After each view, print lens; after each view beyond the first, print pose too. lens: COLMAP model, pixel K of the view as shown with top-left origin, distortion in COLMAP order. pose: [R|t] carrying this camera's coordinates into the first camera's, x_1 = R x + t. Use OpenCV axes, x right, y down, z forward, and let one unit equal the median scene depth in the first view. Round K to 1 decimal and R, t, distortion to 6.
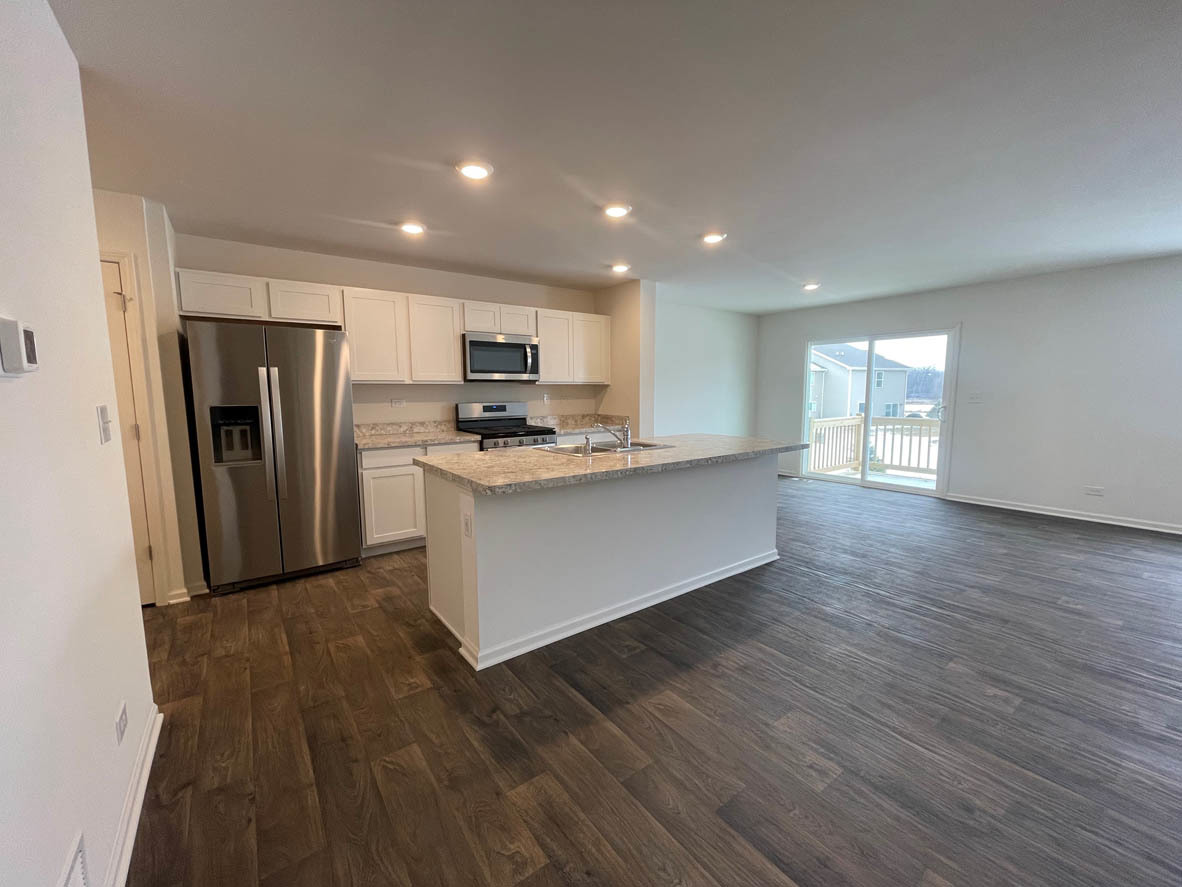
lens RADIAL K [[477.1, 0, 591.0], [0, 477.1, 443.5], [0, 0, 1]] dist [-0.007747, -0.000025]
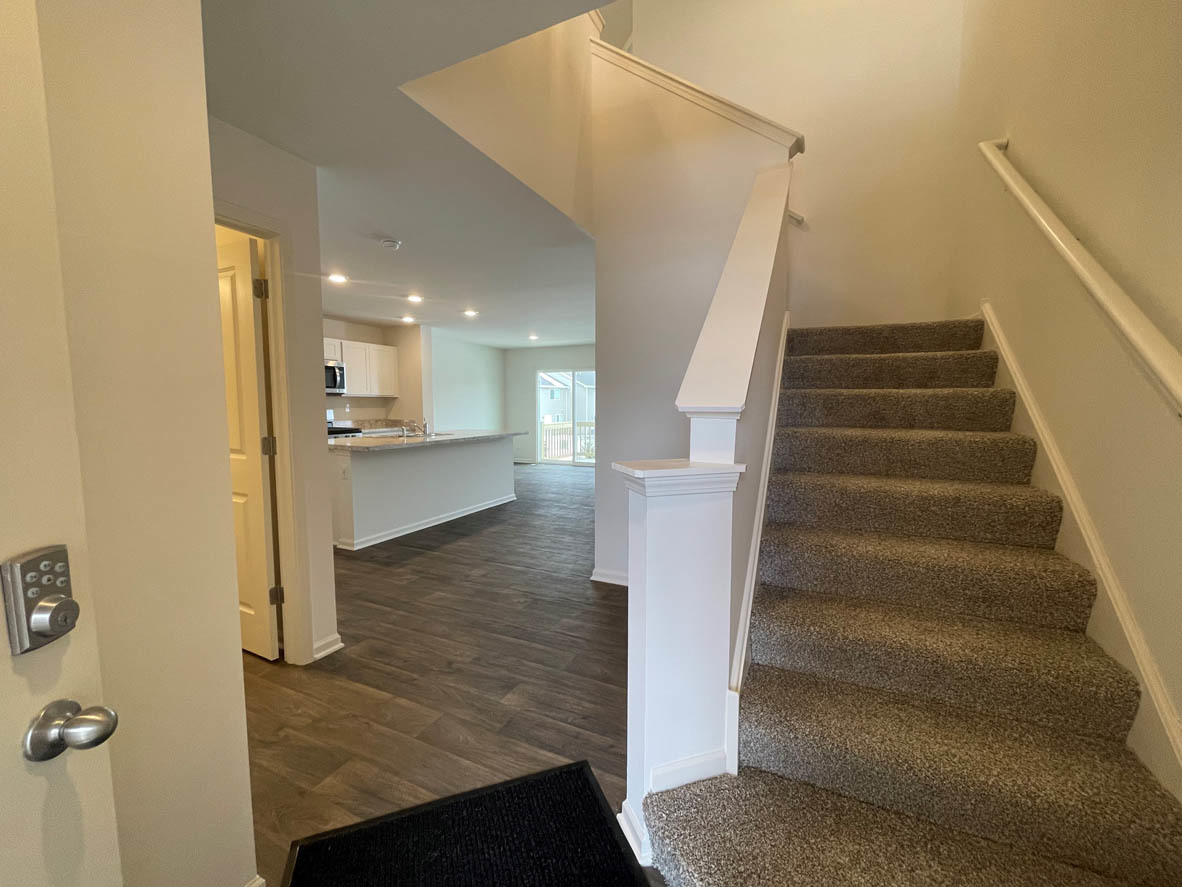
lens RADIAL K [[477.1, 0, 591.0], [0, 477.1, 443.5], [0, 0, 1]] dist [-0.007747, -0.000025]
pose [[0.881468, -0.032858, 0.471099, -0.139582], [0.046332, 0.998781, -0.017029, 0.066624], [-0.469965, 0.036837, 0.881916, -0.527991]]
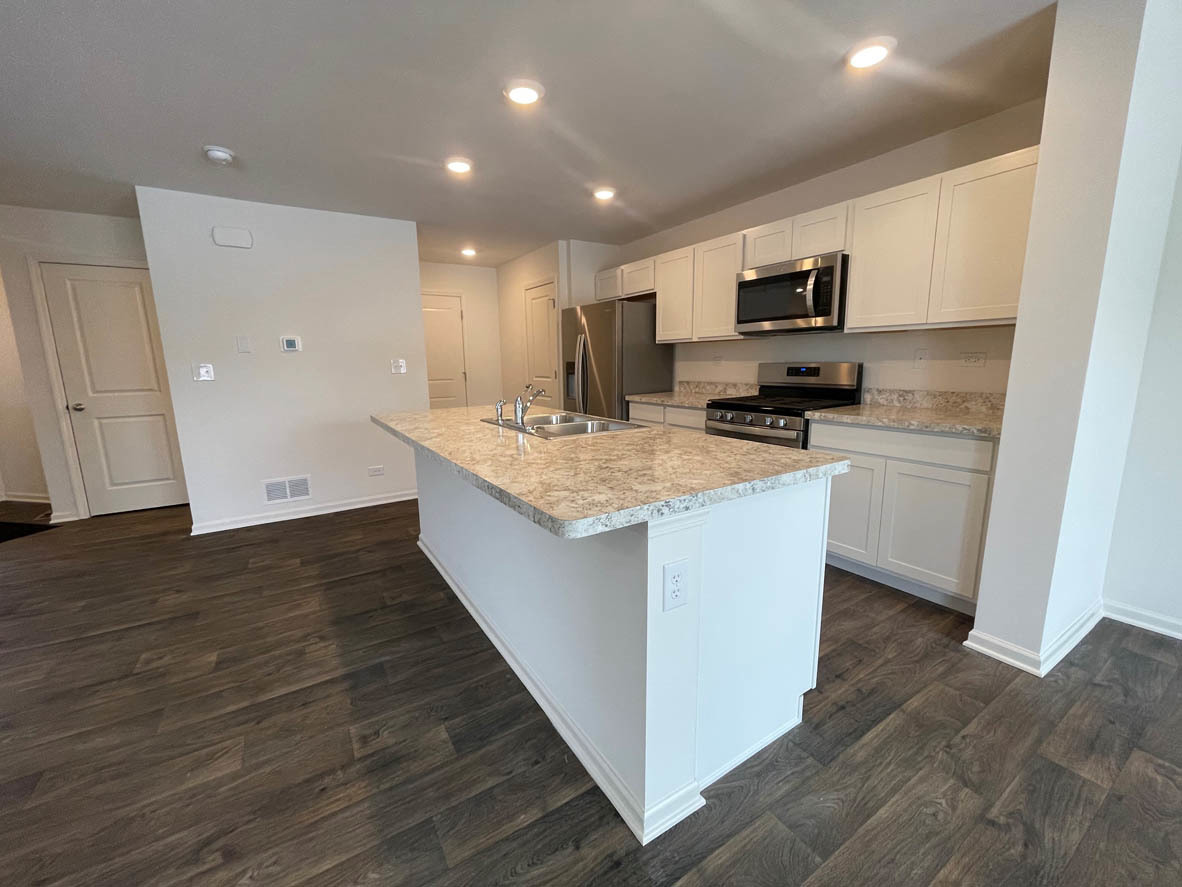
lens RADIAL K [[477.1, 0, 591.0], [0, 477.1, 443.5], [0, 0, 1]] dist [-0.007747, -0.000025]
pose [[-0.076400, 0.177828, -0.981091, 0.539639], [-0.097368, 0.977934, 0.184838, -0.071843], [0.992312, 0.109649, -0.057399, 0.771595]]
